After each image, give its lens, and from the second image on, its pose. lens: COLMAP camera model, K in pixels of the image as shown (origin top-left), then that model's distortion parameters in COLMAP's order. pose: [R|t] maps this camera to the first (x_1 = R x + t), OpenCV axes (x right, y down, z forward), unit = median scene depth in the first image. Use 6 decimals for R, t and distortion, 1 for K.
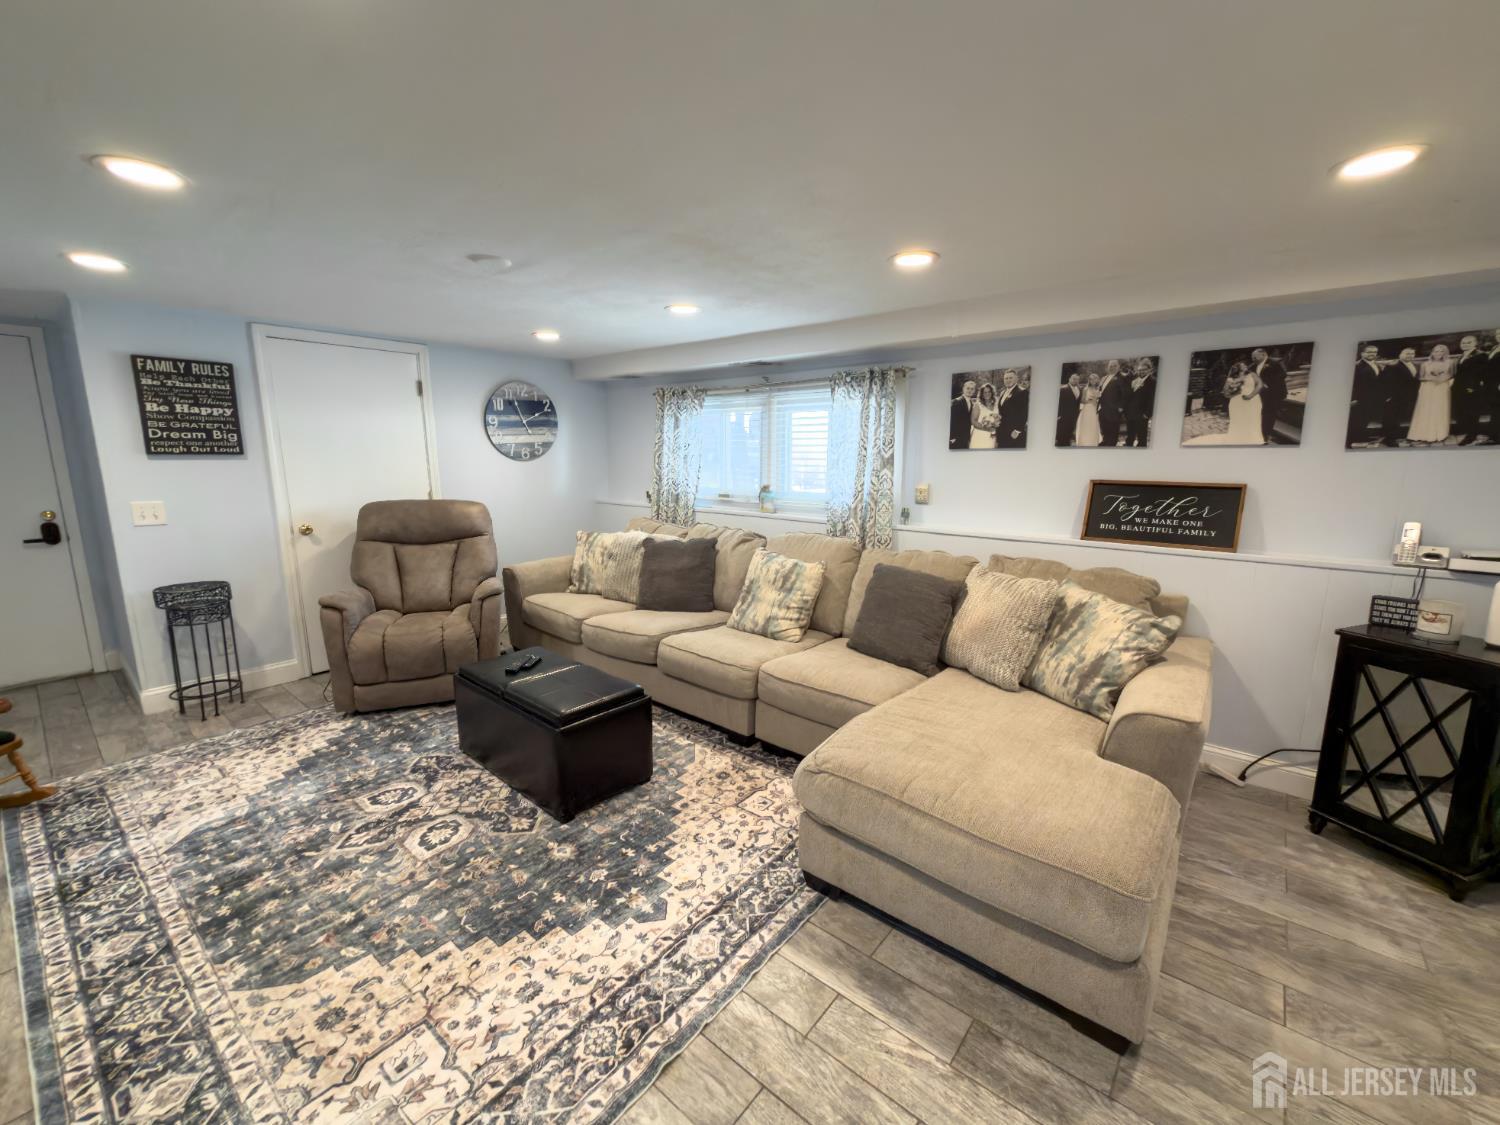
lens RADIAL K [[605.5, 0, 754.5], [0, 605.5, 557.9], [0, 0, 1]] dist [0.000265, -0.000181]
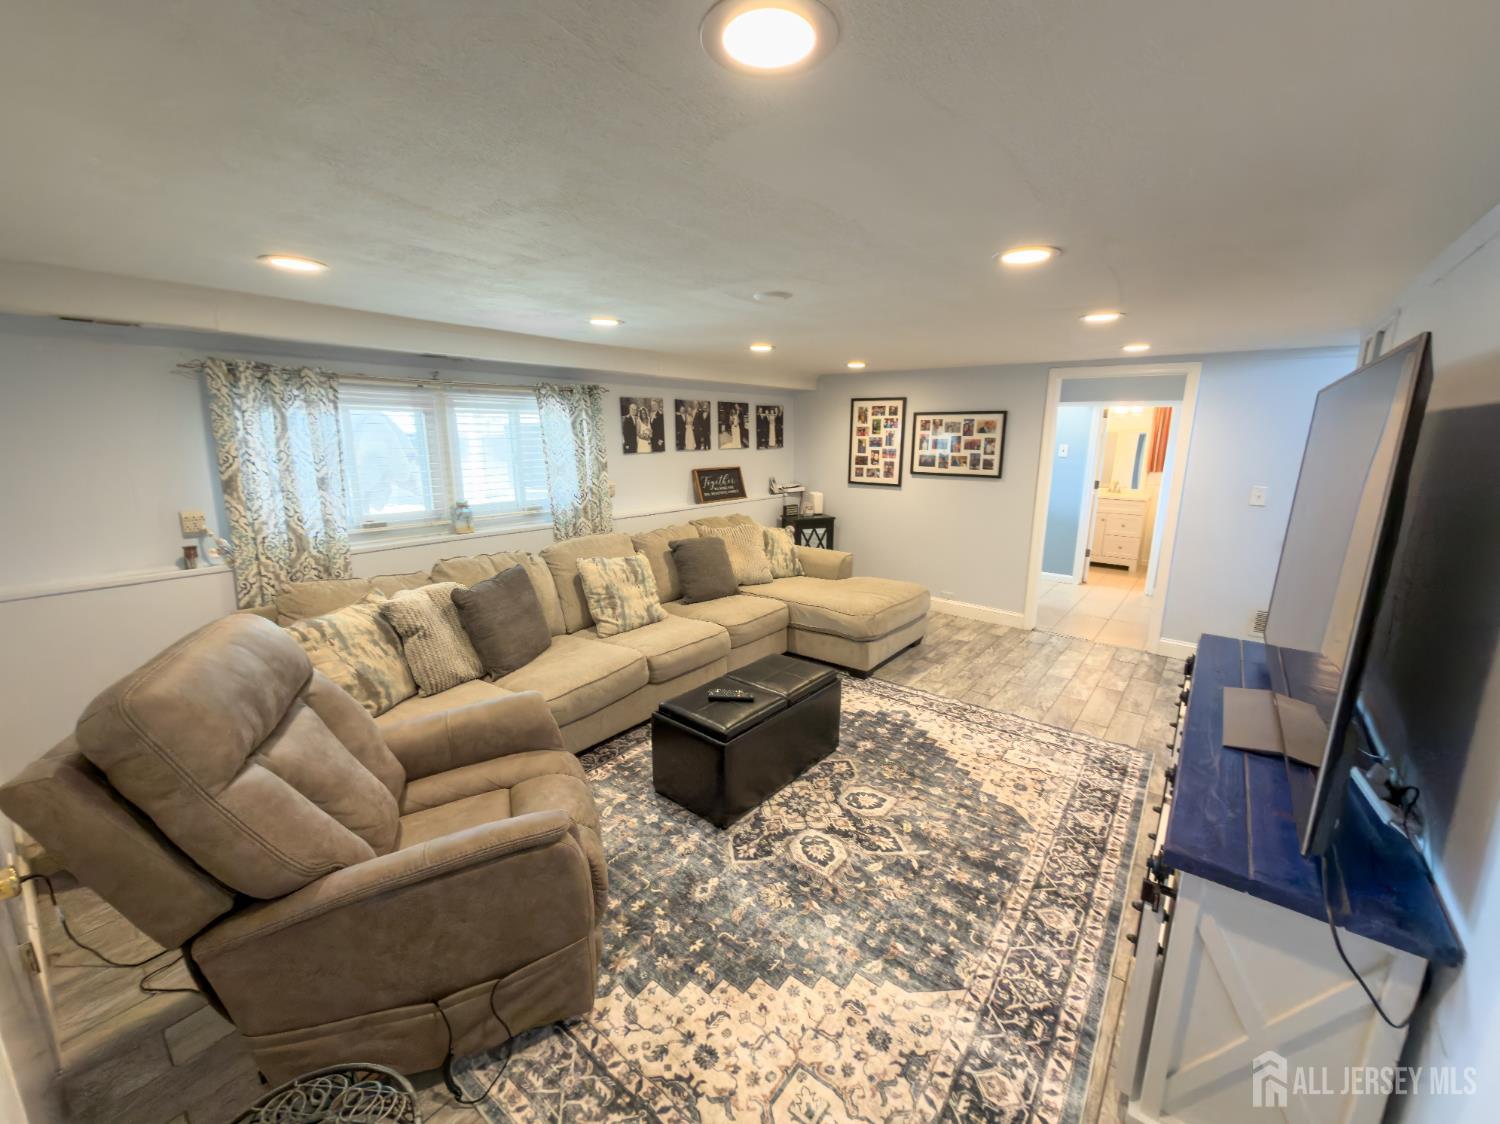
lens RADIAL K [[605.5, 0, 751.2], [0, 605.5, 560.9], [0, 0, 1]] dist [0.000265, -0.000181]
pose [[-0.010994, -0.215232, 0.976501, -1.559963], [0.164421, 0.962879, 0.214081, -0.288528], [-0.986329, 0.162911, 0.024803, 1.099281]]
